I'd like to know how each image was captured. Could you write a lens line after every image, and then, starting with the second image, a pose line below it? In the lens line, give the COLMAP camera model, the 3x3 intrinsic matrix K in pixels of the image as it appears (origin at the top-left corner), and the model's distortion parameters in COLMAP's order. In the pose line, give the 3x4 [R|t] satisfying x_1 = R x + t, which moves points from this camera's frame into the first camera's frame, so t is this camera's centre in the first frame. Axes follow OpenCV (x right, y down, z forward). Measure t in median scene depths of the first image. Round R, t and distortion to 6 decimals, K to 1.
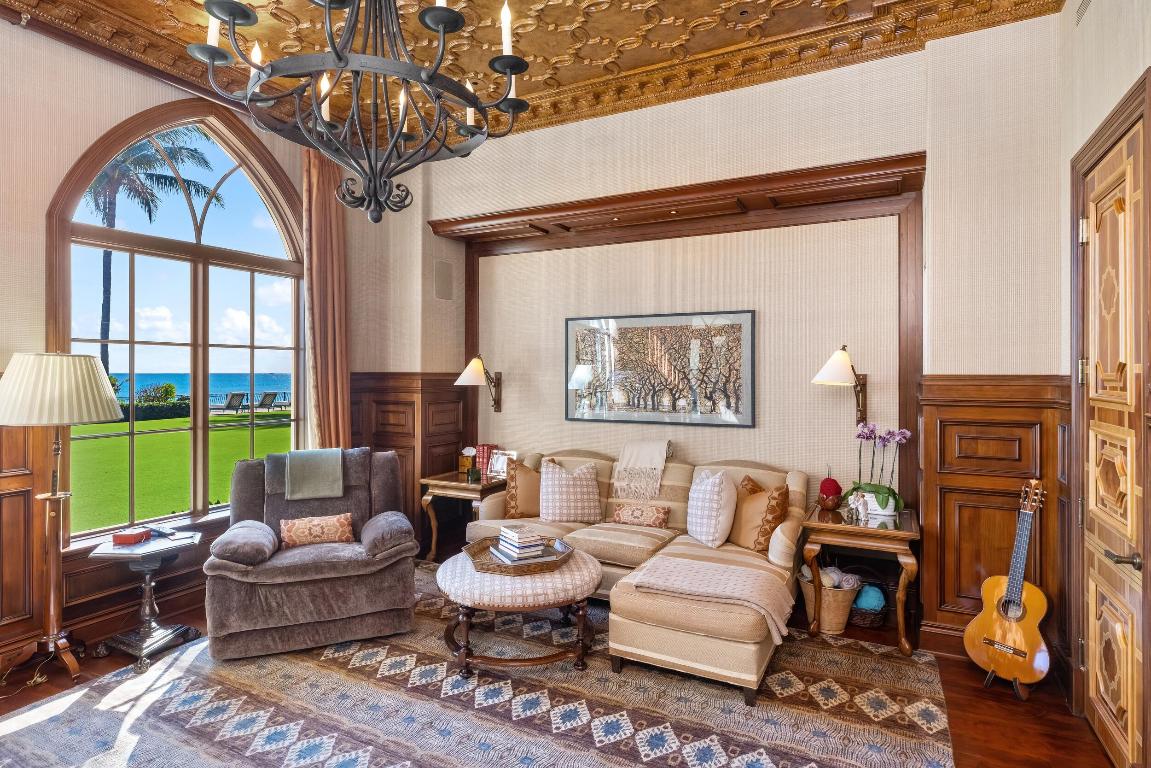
lens RADIAL K [[627.7, 0, 578.0], [0, 627.7, 374.7], [0, 0, 1]] dist [0.001394, -0.000449]
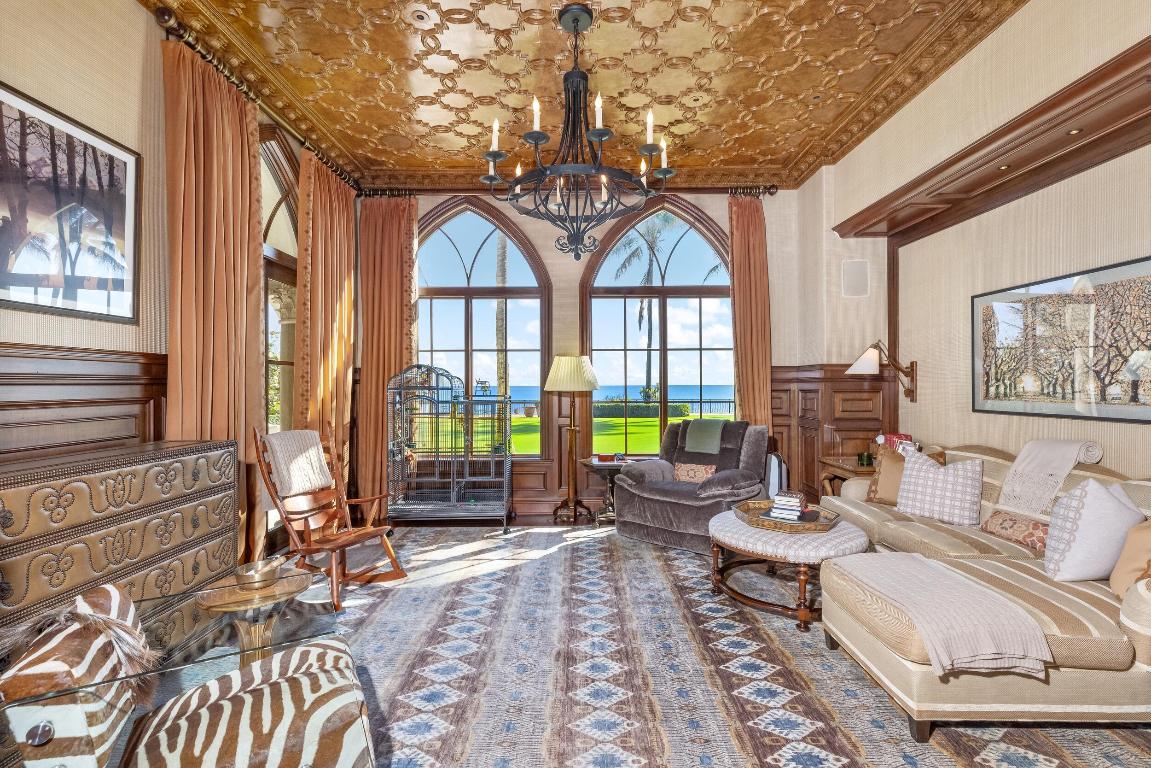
lens RADIAL K [[530.4, 0, 573.6], [0, 530.4, 386.6], [0, 0, 1]] dist [0.000619, -0.000246]
pose [[0.439600, -0.001727, -0.898192, 0.454634], [-0.006244, 0.999968, -0.004979, 0.049901], [0.898172, 0.007797, 0.439576, 0.192301]]
